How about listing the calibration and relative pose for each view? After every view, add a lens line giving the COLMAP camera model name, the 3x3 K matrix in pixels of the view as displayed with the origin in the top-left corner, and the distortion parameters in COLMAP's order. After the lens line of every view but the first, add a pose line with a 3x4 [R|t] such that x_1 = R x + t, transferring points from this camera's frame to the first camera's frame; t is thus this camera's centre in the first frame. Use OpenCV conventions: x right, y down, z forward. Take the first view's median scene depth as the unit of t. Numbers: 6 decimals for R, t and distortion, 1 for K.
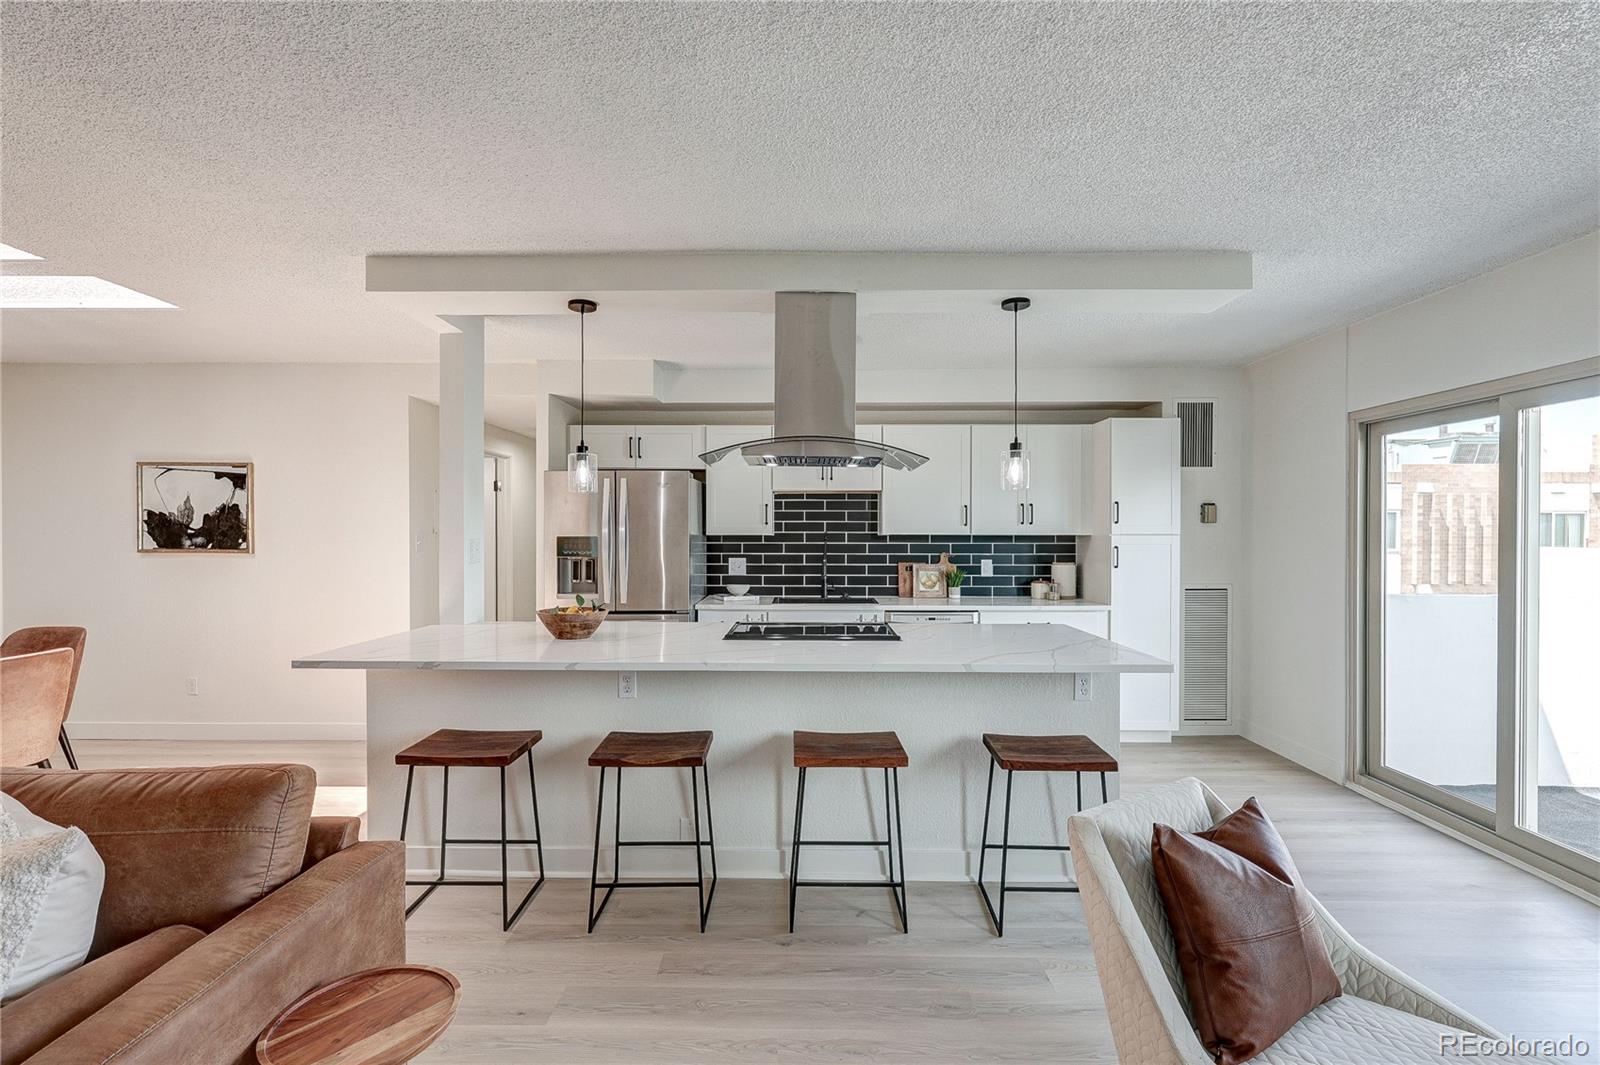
lens RADIAL K [[746.5, 0, 802.4], [0, 746.5, 541.0], [0, 0, 1]] dist [-0.011213, 0.003250]
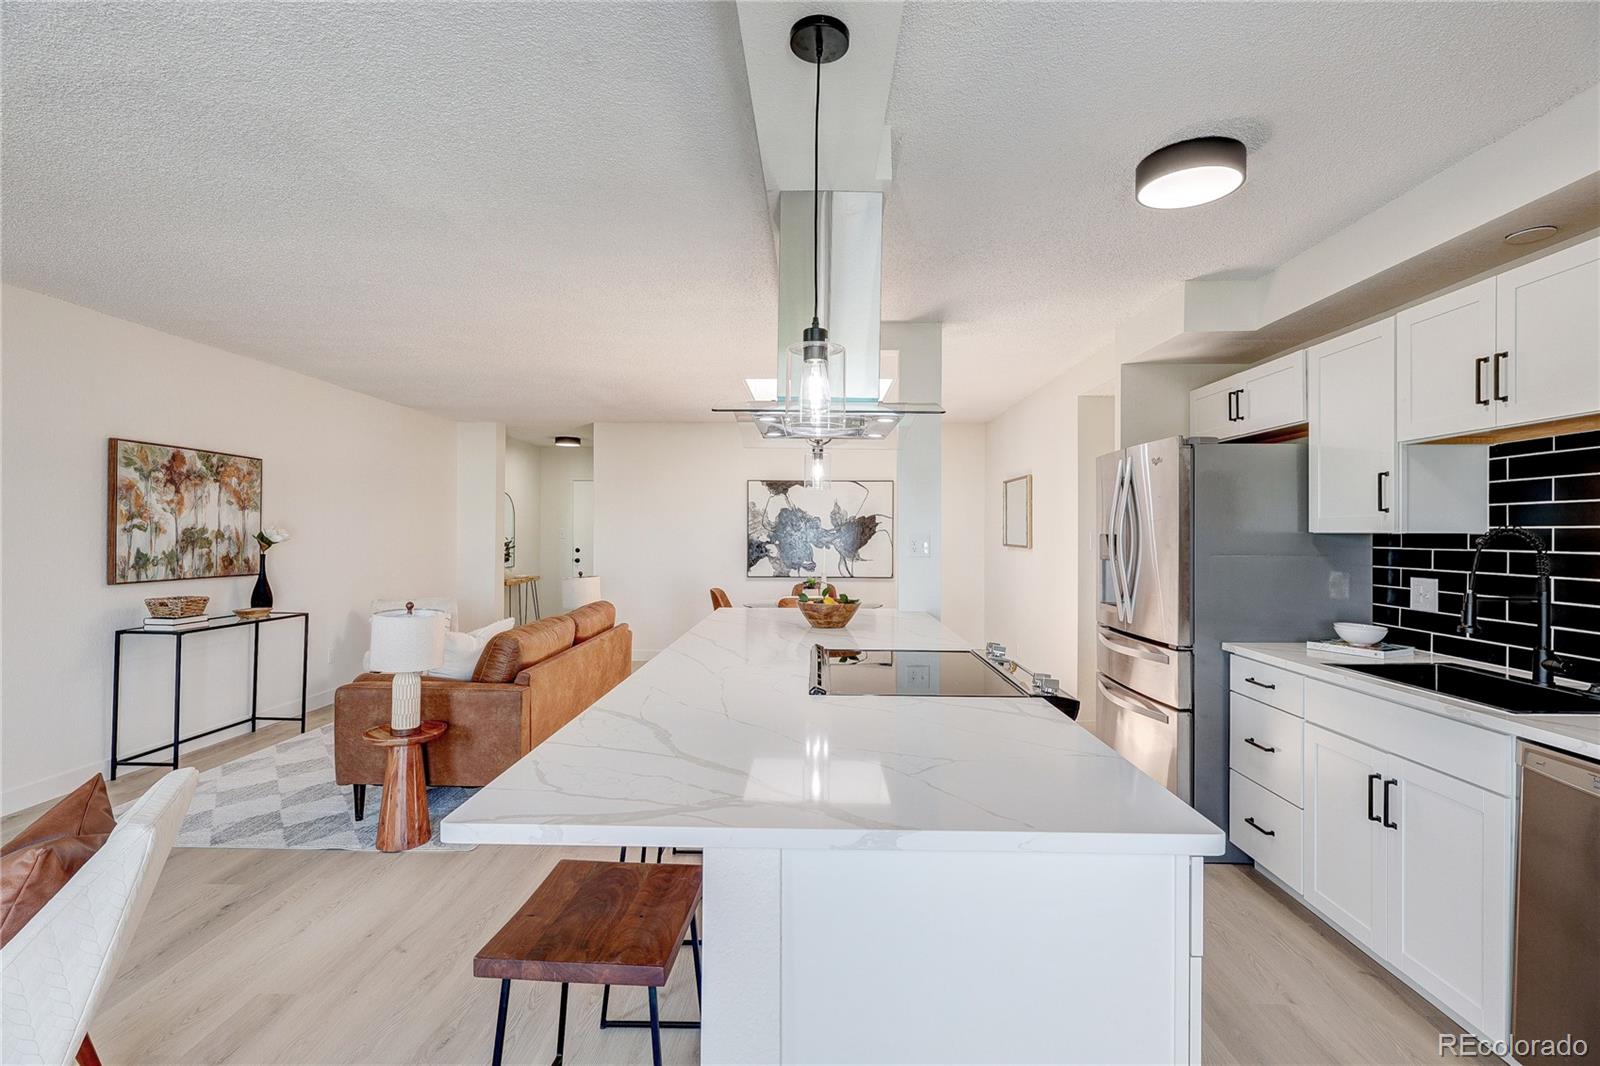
lens RADIAL K [[746.5, 0, 802.0], [0, 746.5, 531.3], [0, 0, 1]] dist [-0.011213, 0.003250]
pose [[-0.025468, -0.003954, -0.999668, 0.445785], [-0.017152, 0.999847, -0.003517, -0.000657], [0.999528, 0.017057, -0.025532, 0.589264]]
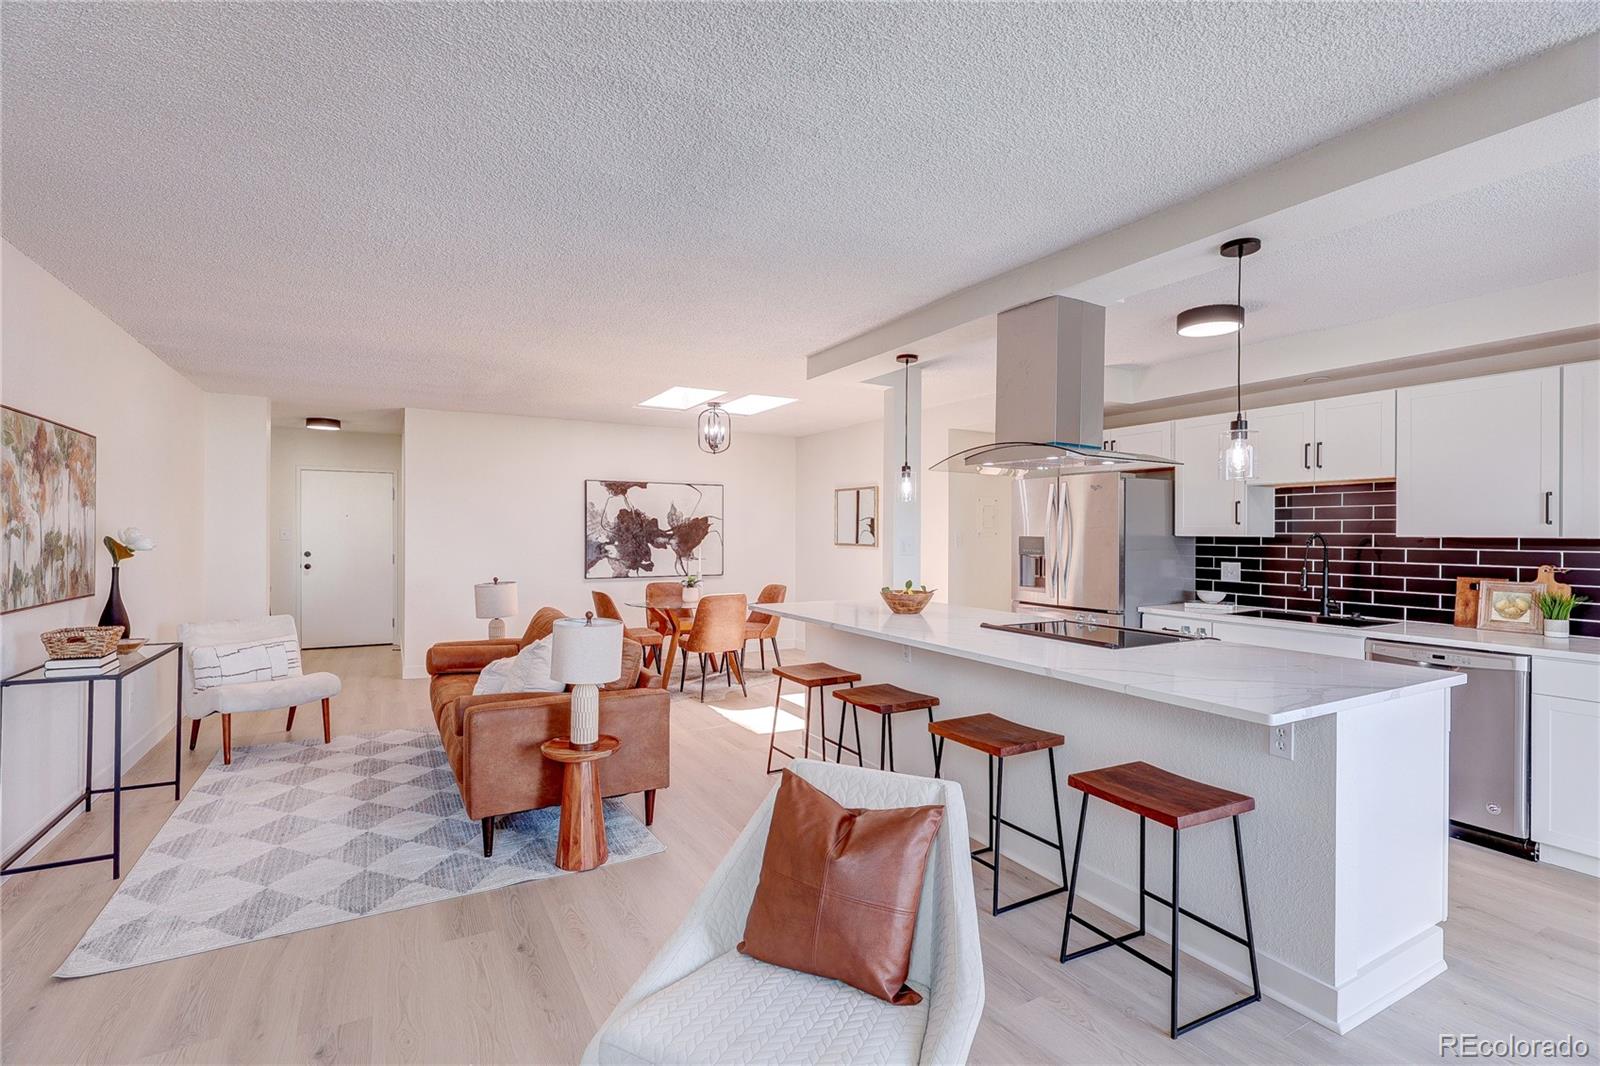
lens RADIAL K [[746.5, 0, 804.9], [0, 746.5, 535.7], [0, 0, 1]] dist [-0.011213, 0.003250]
pose [[0.489294, 0.005215, -0.872103, 0.444511], [-0.013974, 0.999901, -0.001861, -0.000156], [0.872007, 0.013097, 0.489318, 0.123088]]
